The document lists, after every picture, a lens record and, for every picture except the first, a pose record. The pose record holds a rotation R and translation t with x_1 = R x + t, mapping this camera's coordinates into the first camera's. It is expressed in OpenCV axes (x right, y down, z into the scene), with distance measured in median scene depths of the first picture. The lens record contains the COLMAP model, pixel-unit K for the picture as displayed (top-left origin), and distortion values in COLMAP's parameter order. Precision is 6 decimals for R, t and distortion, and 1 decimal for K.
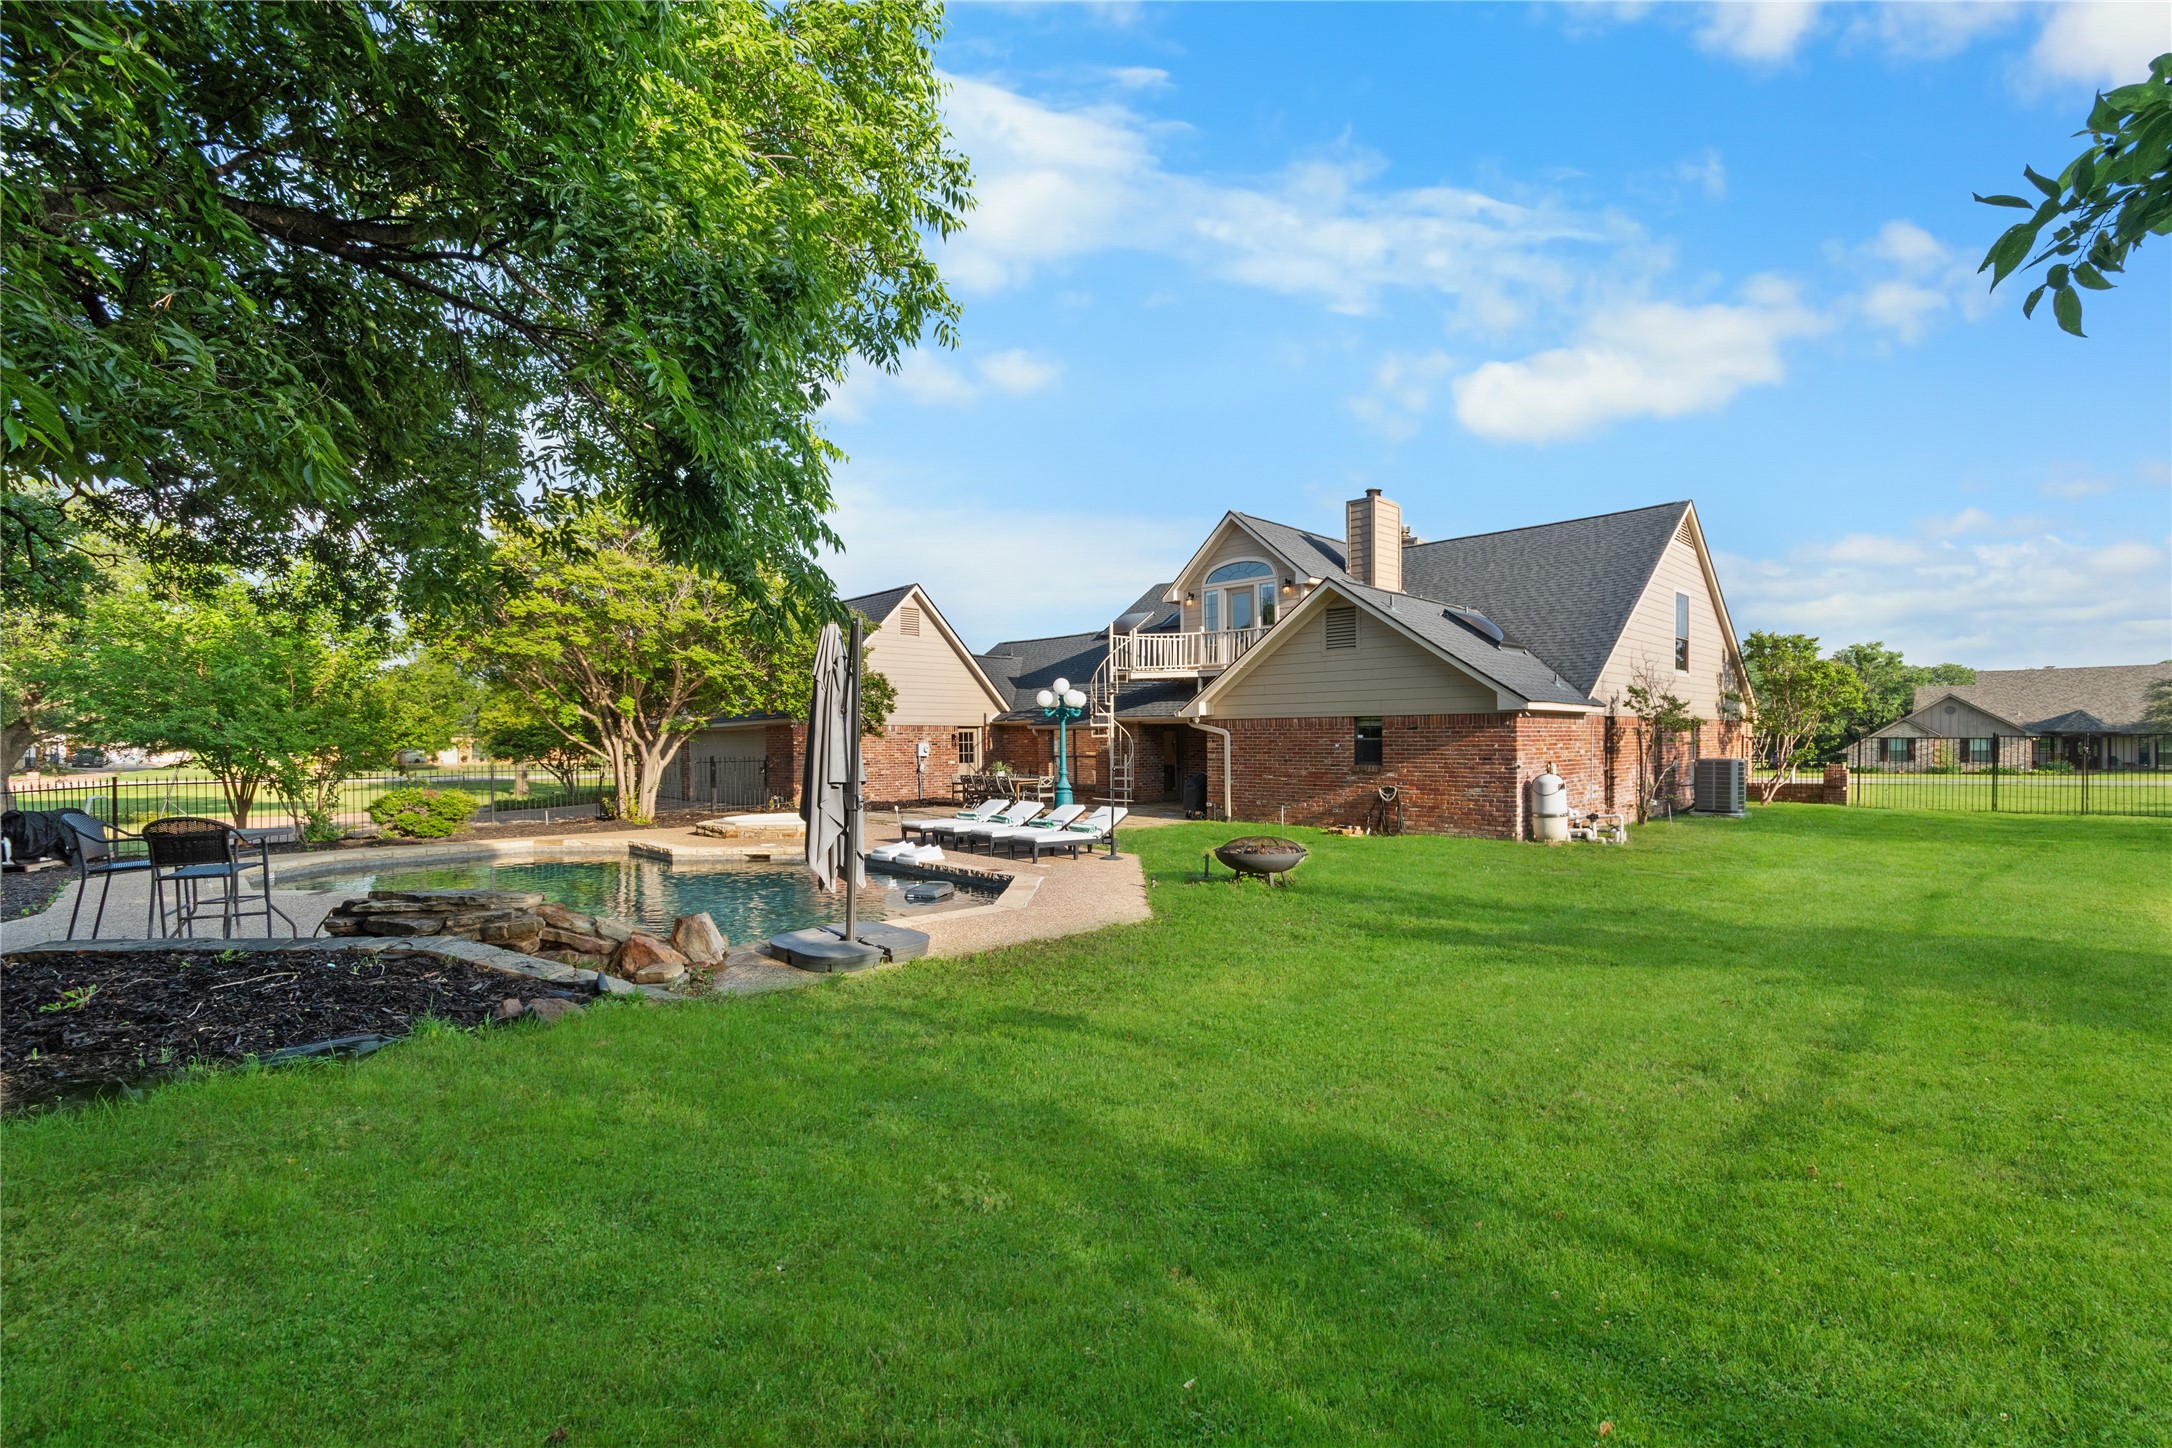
lens RADIAL K [[953.7, 0, 1091.9], [0, 953.7, 730.6], [0, 0, 1]] dist [0.001350, 0.000849]
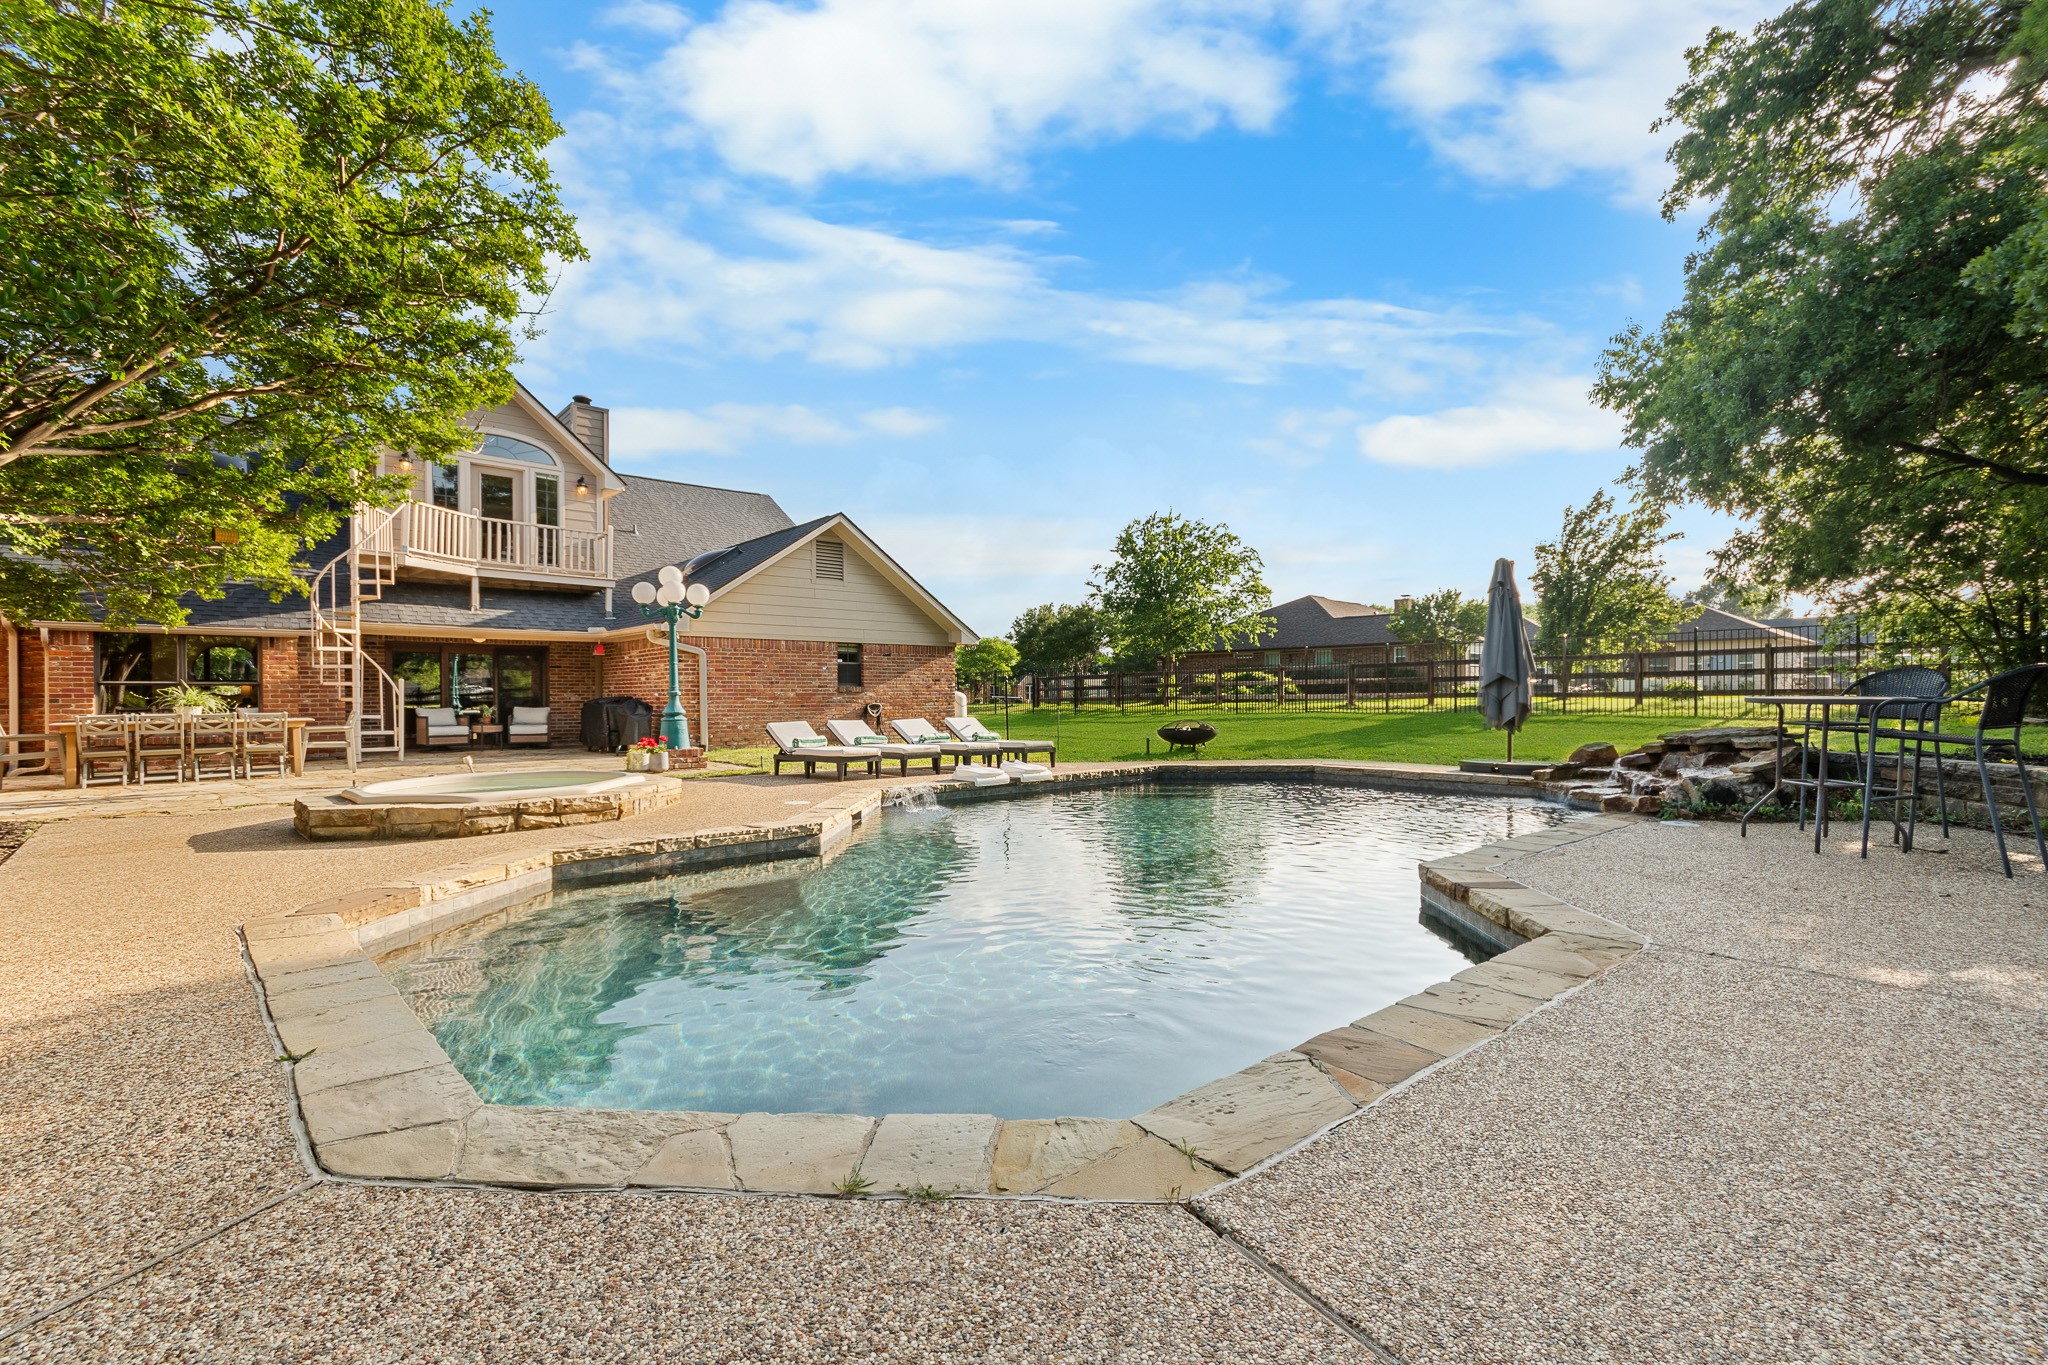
lens RADIAL K [[899.3, 0, 1029.7], [0, 899.3, 688.3], [0, 0, 1]] dist [0.001350, 0.000849]
pose [[0.043772, 0.016182, 0.998910, -0.724602], [-0.001648, 0.999869, -0.016126, 0.052775], [-0.999040, -0.000940, 0.043793, 0.698473]]
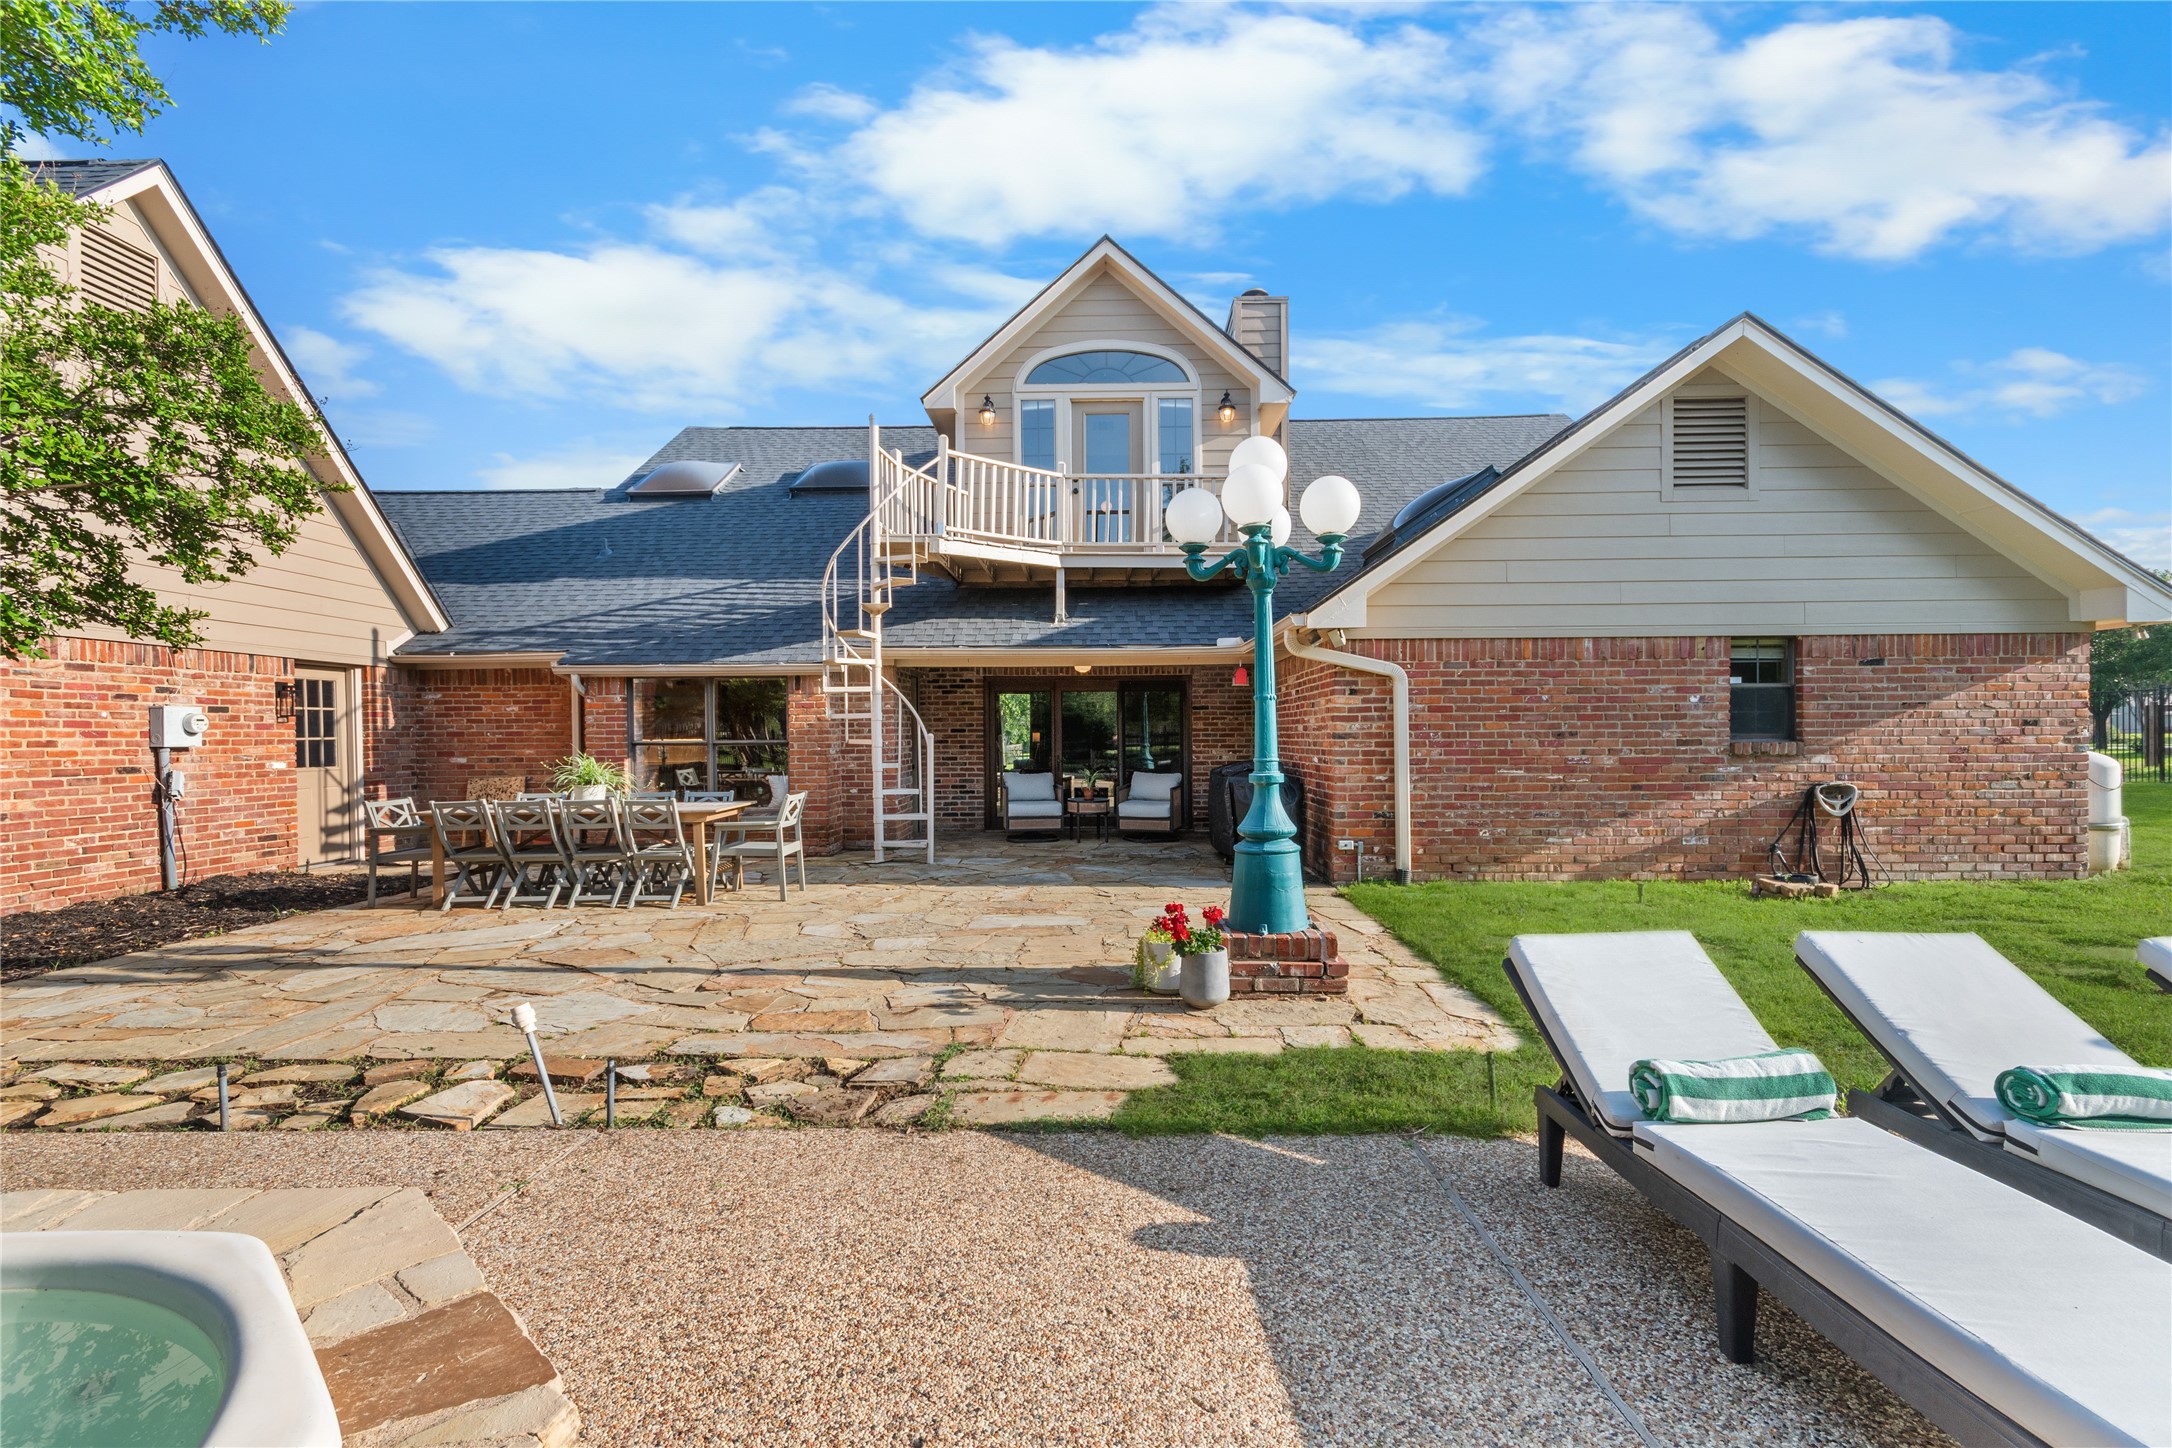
lens RADIAL K [[953.7, 0, 1089.2], [0, 953.7, 735.6], [0, 0, 1]] dist [0.001350, 0.000849]
pose [[0.719406, -0.001033, 0.694589, -0.261816], [-0.002733, 0.999987, 0.004317, 0.030888], [-0.694585, -0.005004, 0.719394, 0.842264]]
